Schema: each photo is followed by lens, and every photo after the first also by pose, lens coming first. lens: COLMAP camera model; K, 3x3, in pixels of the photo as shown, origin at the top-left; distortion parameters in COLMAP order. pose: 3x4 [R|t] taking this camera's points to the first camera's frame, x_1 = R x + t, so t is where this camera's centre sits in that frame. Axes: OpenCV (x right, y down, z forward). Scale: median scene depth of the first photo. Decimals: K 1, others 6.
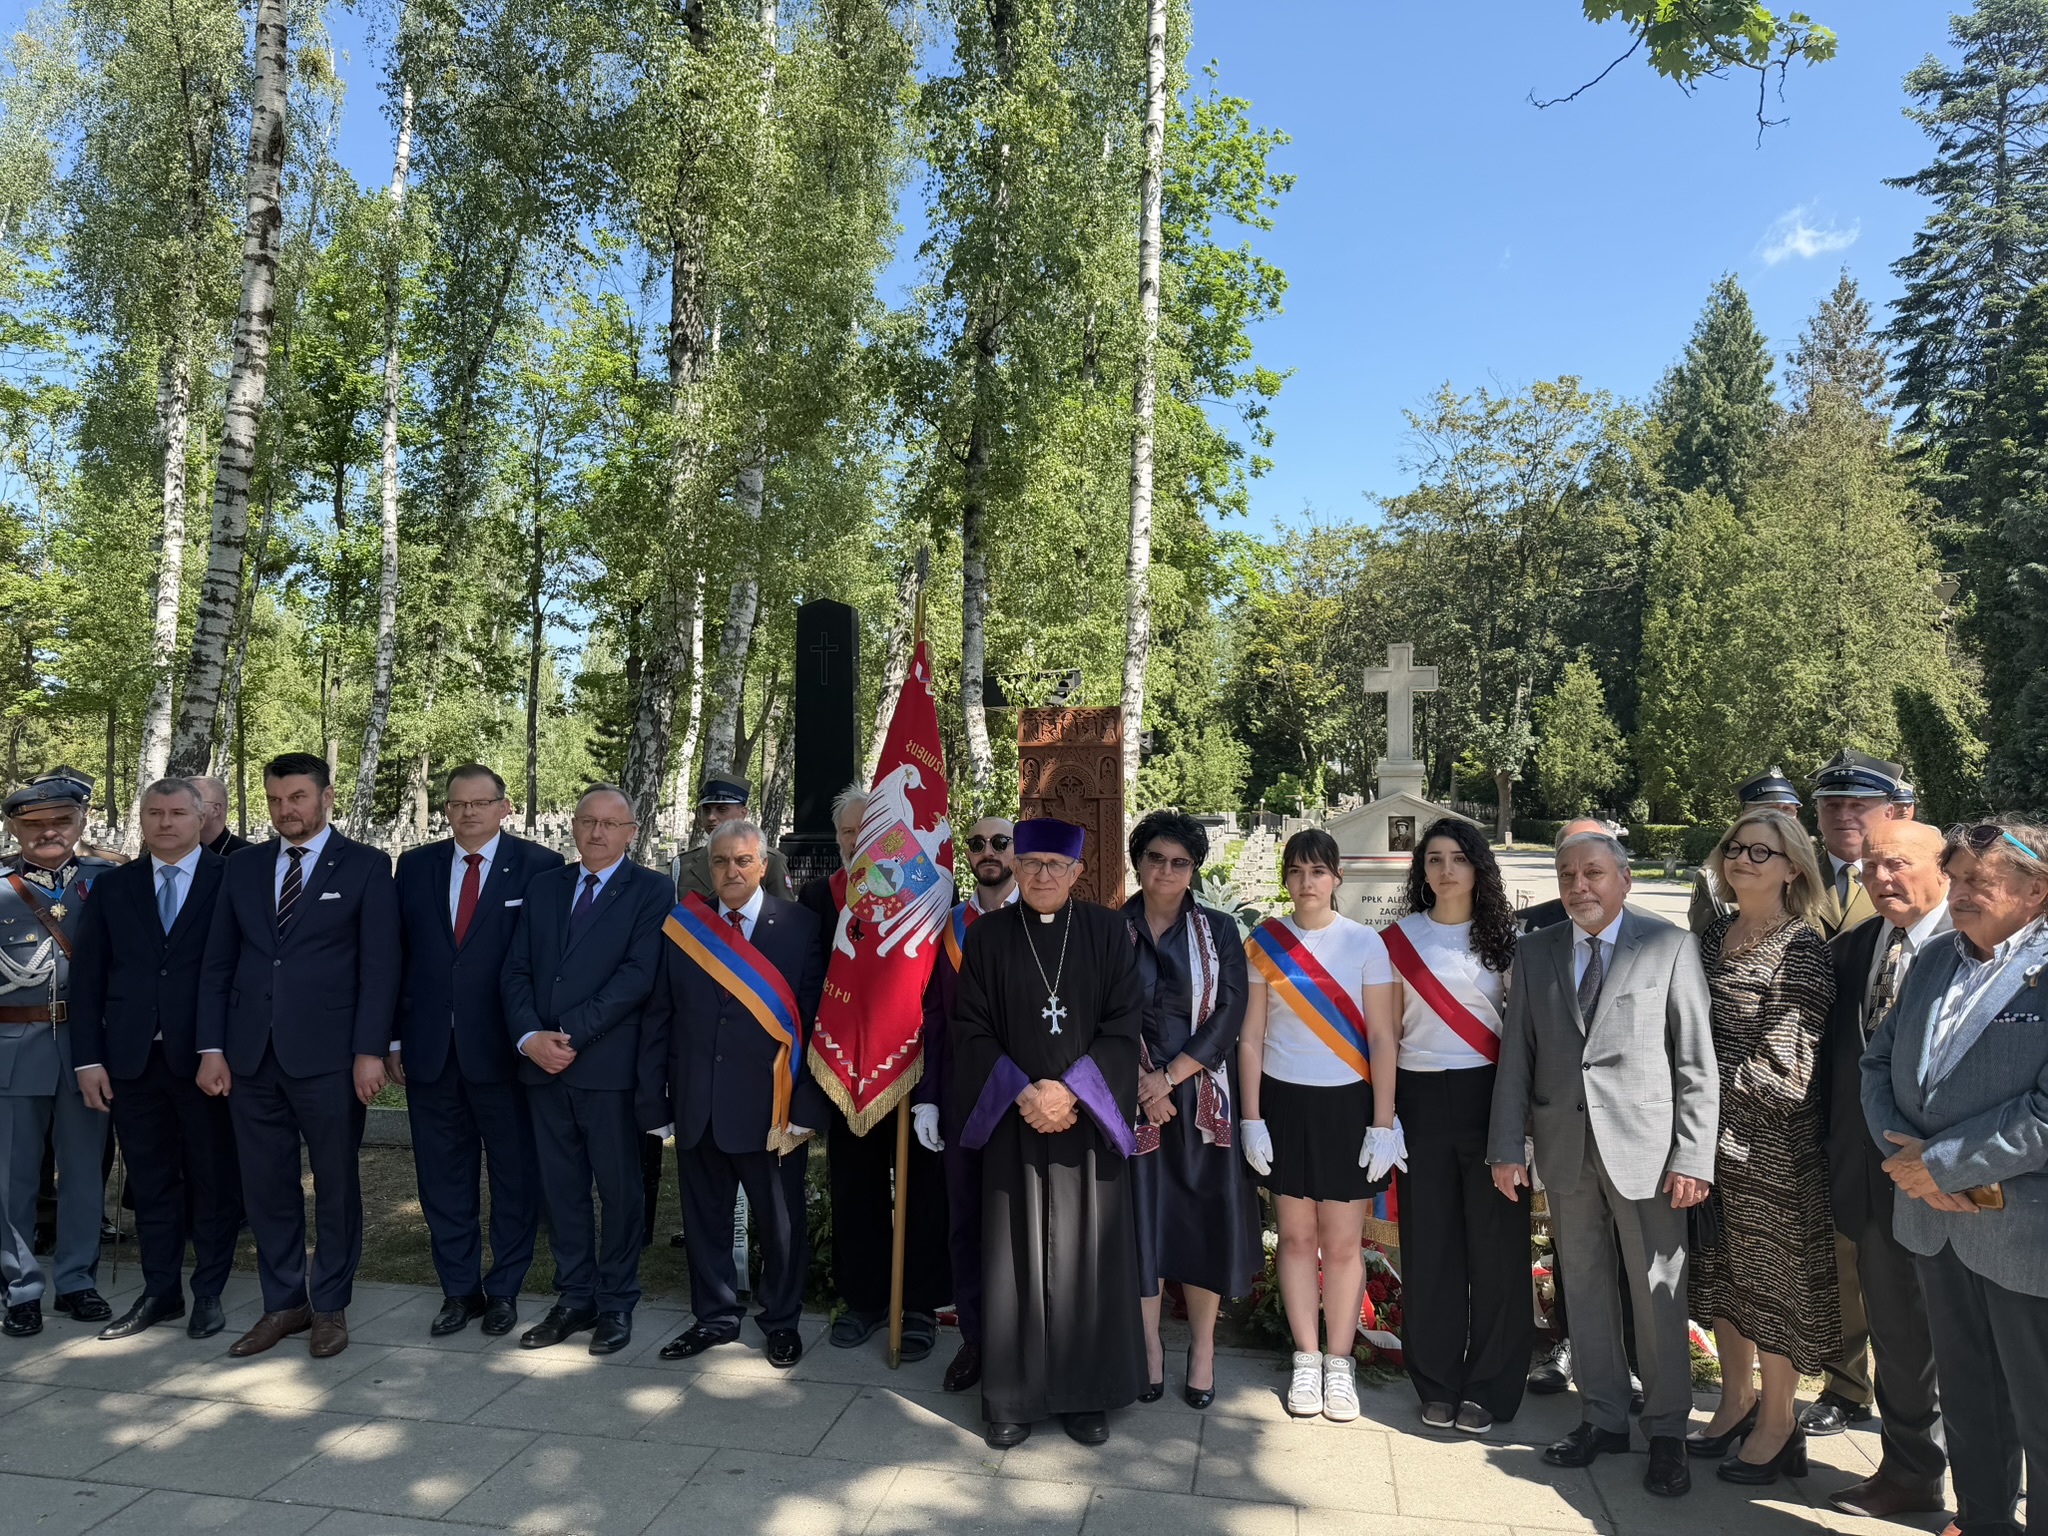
lens RADIAL K [[1451.8, 0, 1033.1], [0, 1451.8, 788.6], [0, 0, 1]] dist [0.018625, -0.027343]
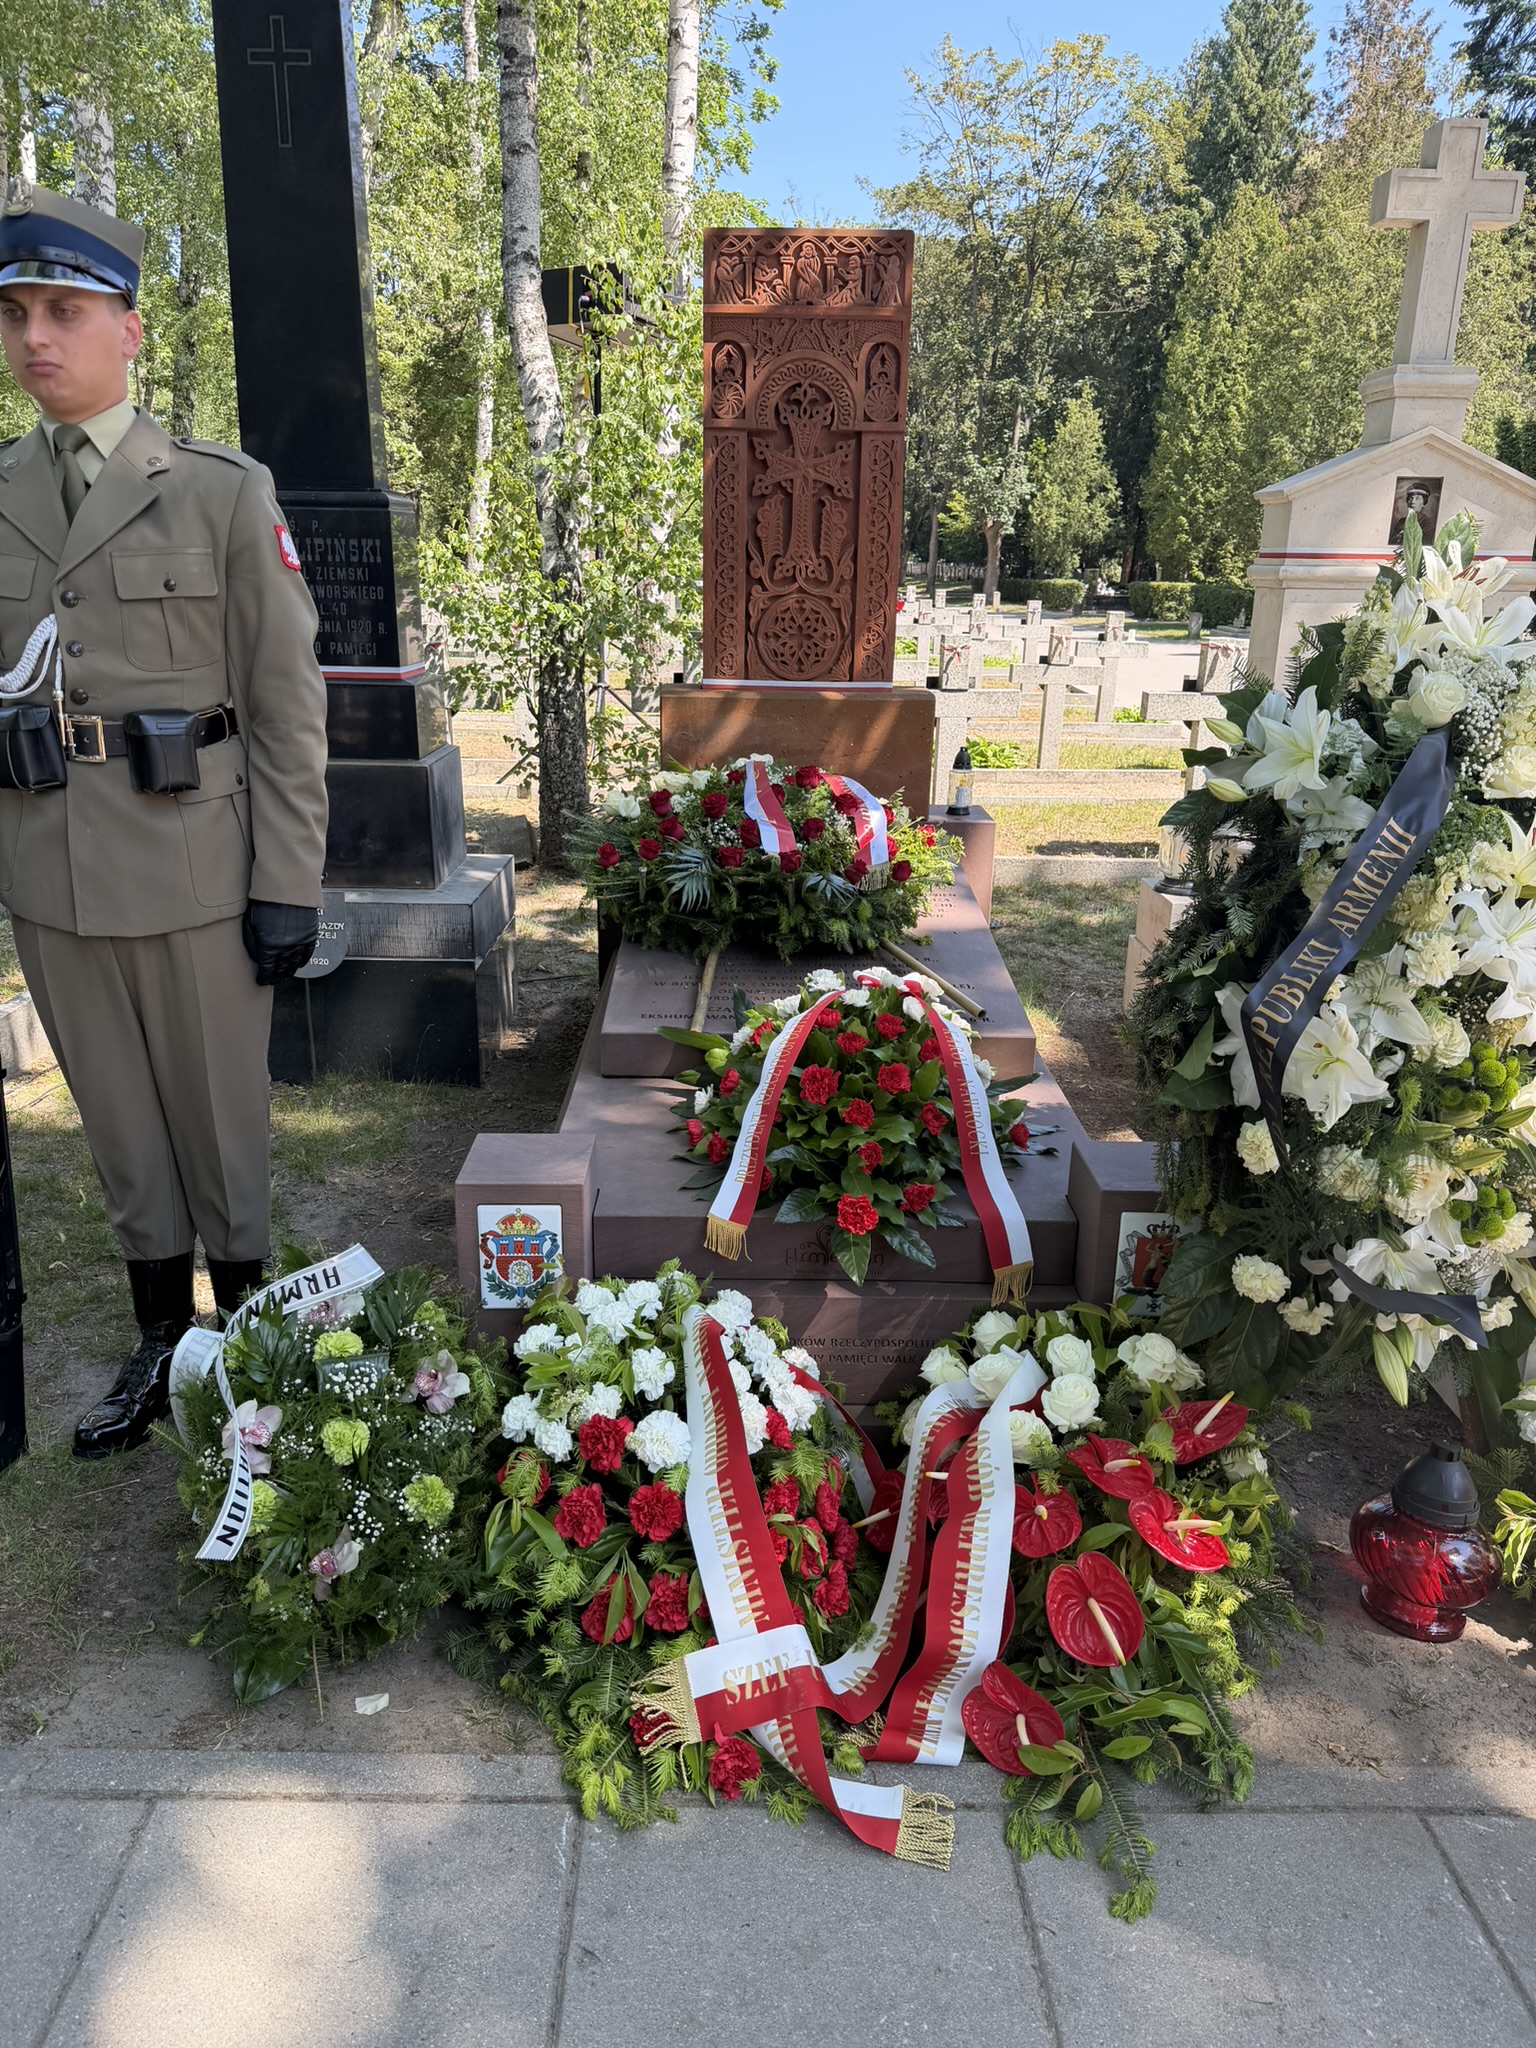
lens RADIAL K [[1451.8, 0, 770.6], [0, 1451.8, 1019.5], [0, 0, 1]] dist [0.018625, -0.027343]
pose [[0.979059, -0.045607, 0.198404, -0.018959], [-0.017822, 0.951641, 0.306695, 0.008952], [-0.202797, -0.303809, 0.930899, 0.081497]]
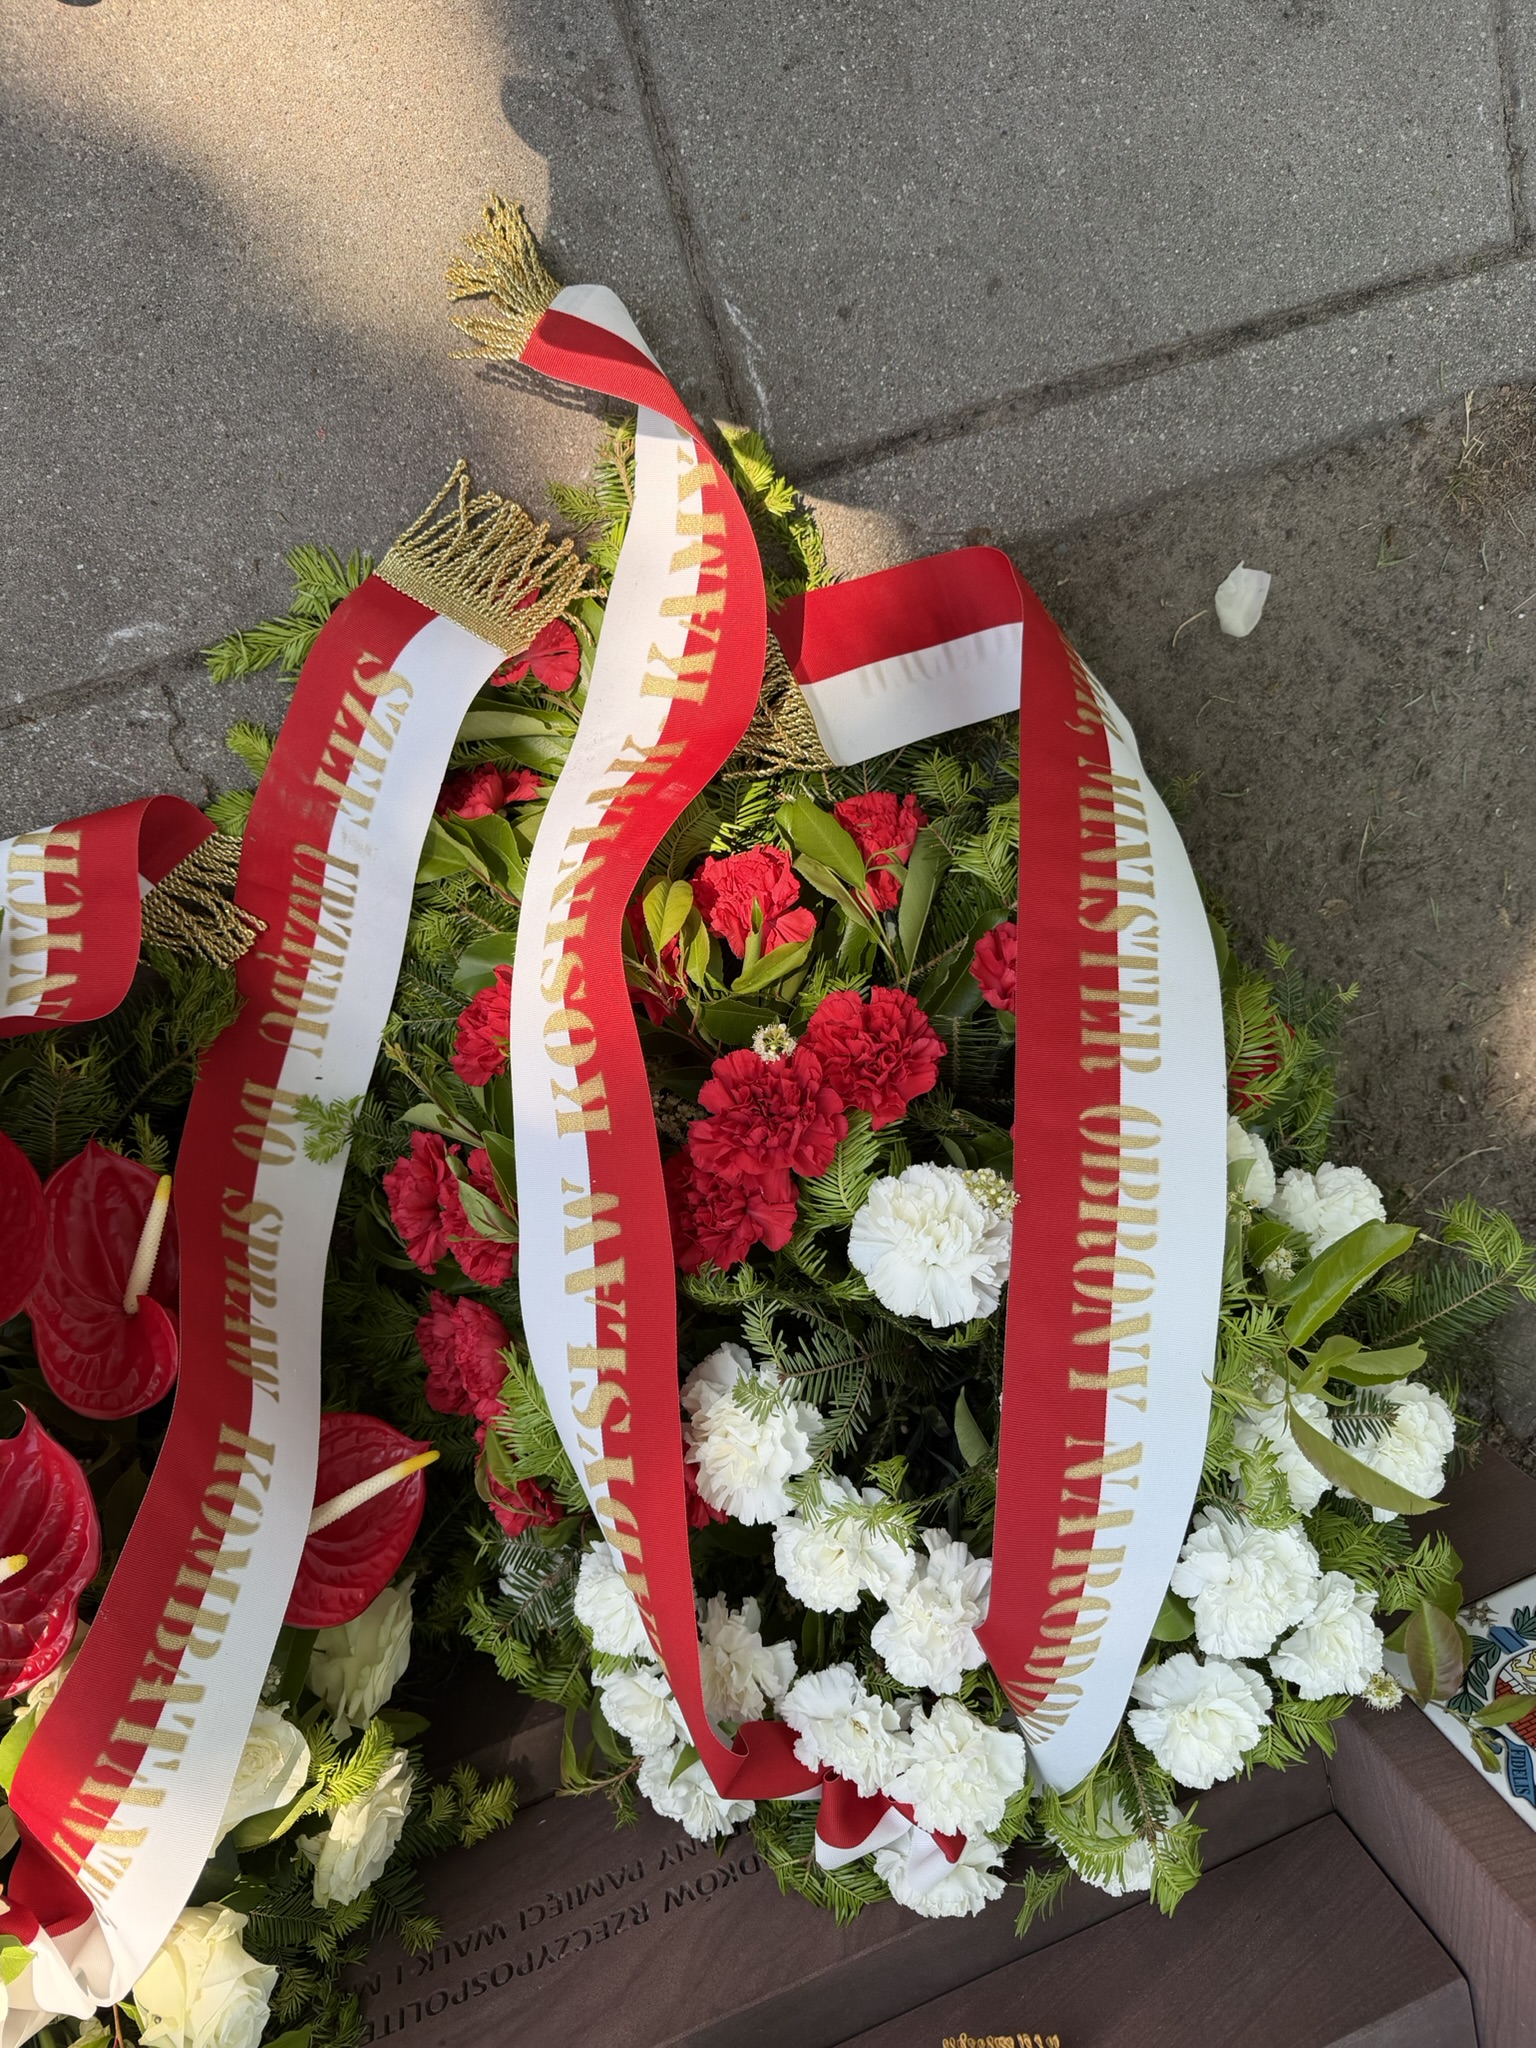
lens RADIAL K [[1451.8, 0, 781.4], [0, 1451.8, 1027.5], [0, 0, 1]] dist [0.018625, -0.027343]
pose [[-0.861776, 0.503495, -0.061930, -0.012596], [-0.233923, -0.286086, 0.929212, 0.021785], [0.450136, 0.815259, 0.364321, 0.111969]]
